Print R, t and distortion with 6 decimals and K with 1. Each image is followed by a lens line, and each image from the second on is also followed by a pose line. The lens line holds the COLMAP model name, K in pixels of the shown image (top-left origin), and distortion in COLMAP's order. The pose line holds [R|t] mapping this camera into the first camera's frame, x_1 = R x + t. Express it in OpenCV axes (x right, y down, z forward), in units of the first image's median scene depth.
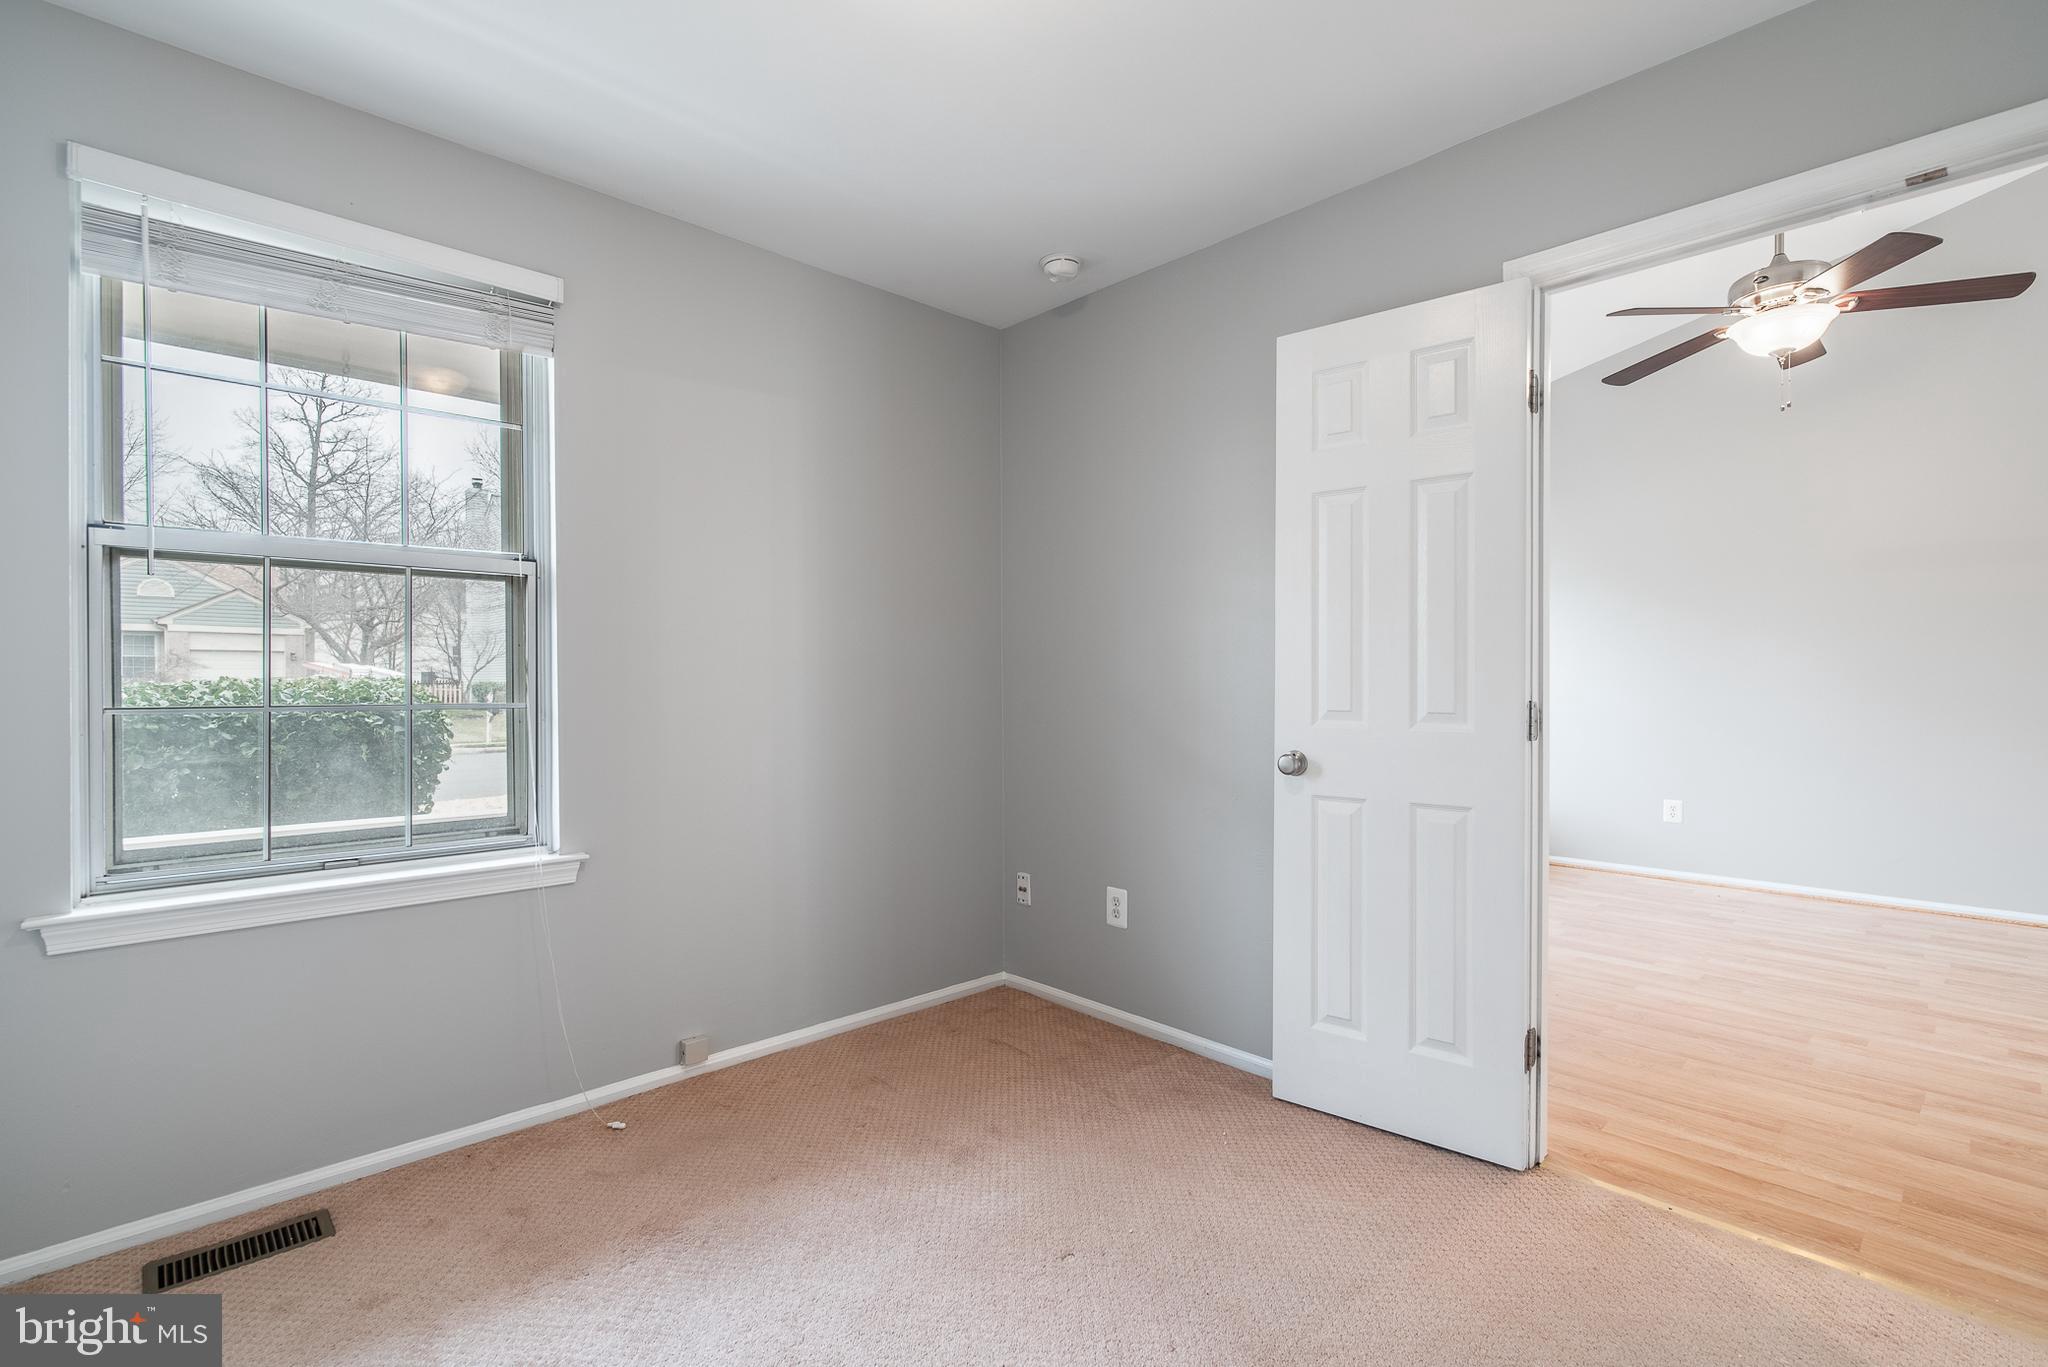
lens RADIAL K [[953.5, 0, 1041.4], [0, 953.5, 689.9], [0, 0, 1]] dist [0.004151, 0.000729]
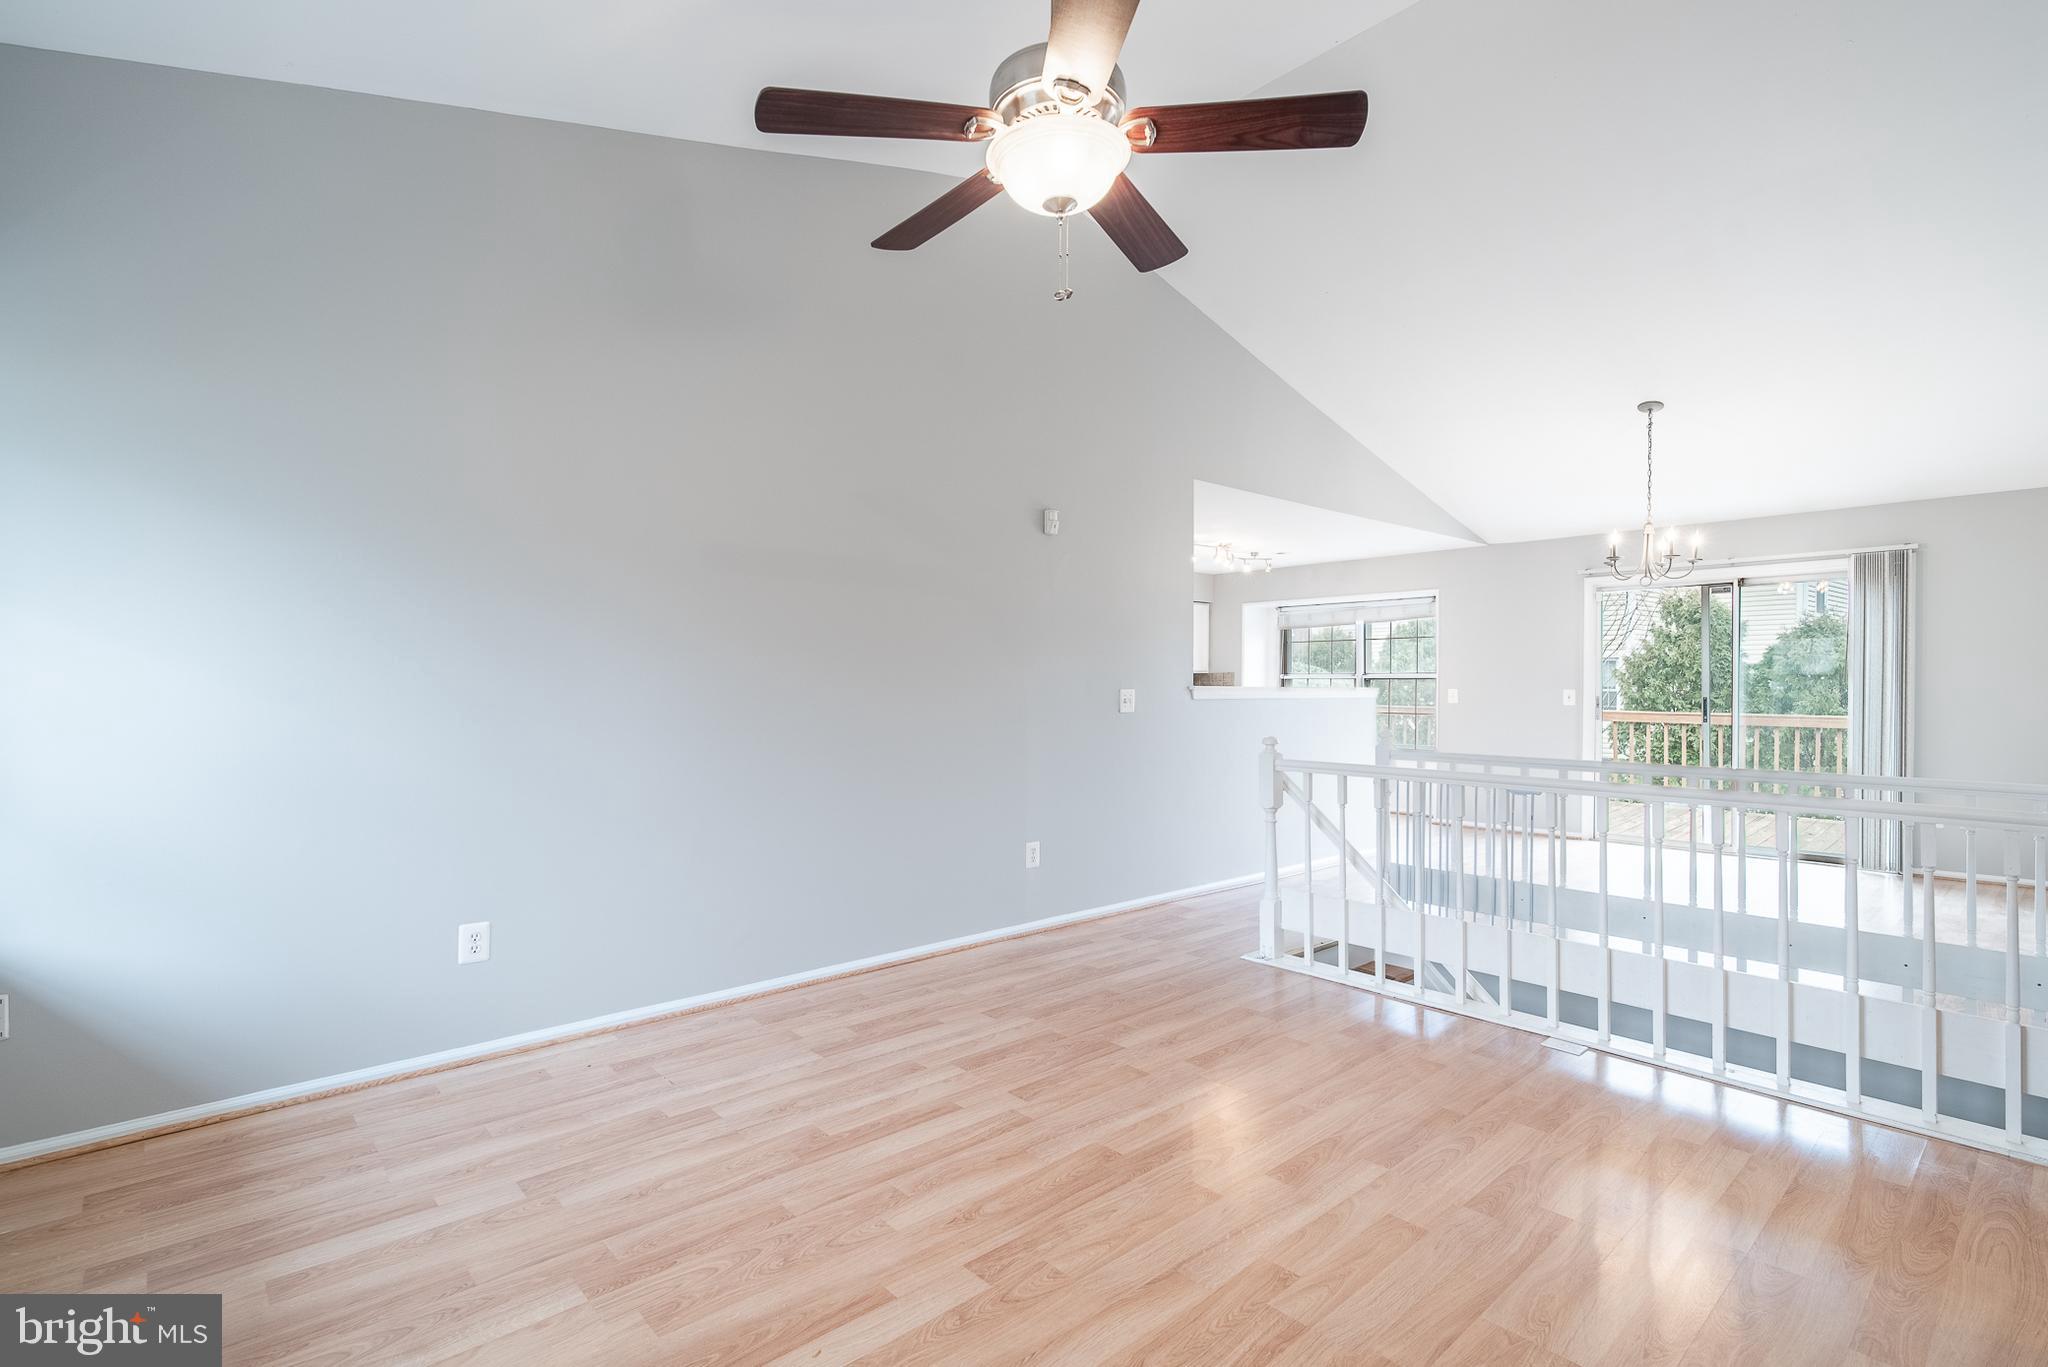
lens RADIAL K [[953.5, 0, 1041.4], [0, 953.5, 689.9], [0, 0, 1]] dist [0.004151, 0.000729]
pose [[0.041557, -0.003253, 0.999131, 0.024389], [0.005780, 0.999979, 0.003015, -0.006502], [-0.999119, 0.005650, 0.041575, 0.157844]]
